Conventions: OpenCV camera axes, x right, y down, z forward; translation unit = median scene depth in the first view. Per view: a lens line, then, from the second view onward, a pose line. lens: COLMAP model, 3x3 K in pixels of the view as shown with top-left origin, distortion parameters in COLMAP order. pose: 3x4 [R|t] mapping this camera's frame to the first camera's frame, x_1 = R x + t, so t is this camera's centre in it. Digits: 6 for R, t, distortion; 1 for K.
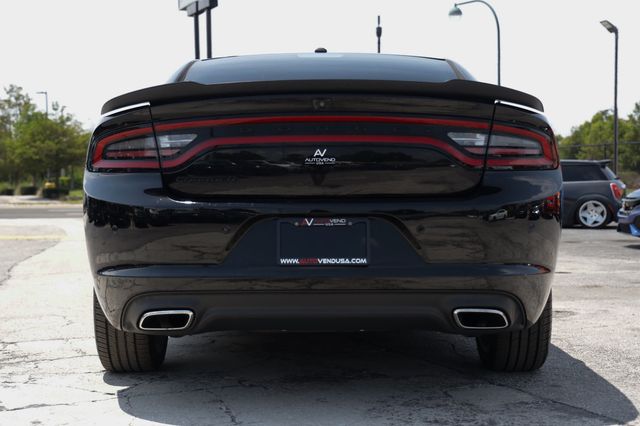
lens RADIAL K [[974.5, 0, 306.3], [0, 974.5, 227.5], [0, 0, 1]] dist [0.166307, 0.000000]
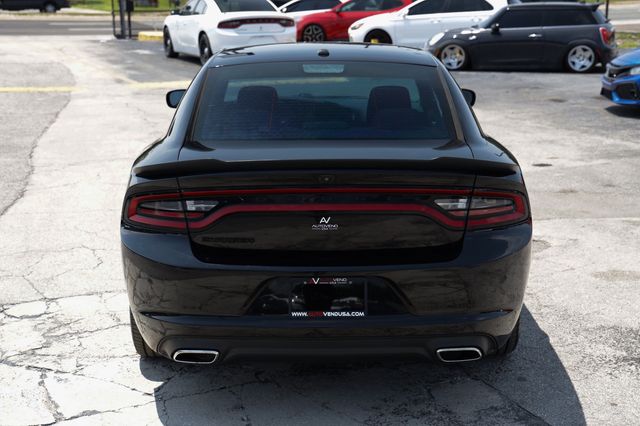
lens RADIAL K [[936.1, 0, 315.2], [0, 936.1, 216.1], [0, 0, 1]] dist [0.161429, 0.000000]
pose [[0.999936, -0.004755, 0.010246, -0.008131], [0.002768, 0.982571, 0.185866, -0.262911], [-0.010951, -0.185825, 0.982522, -0.089621]]
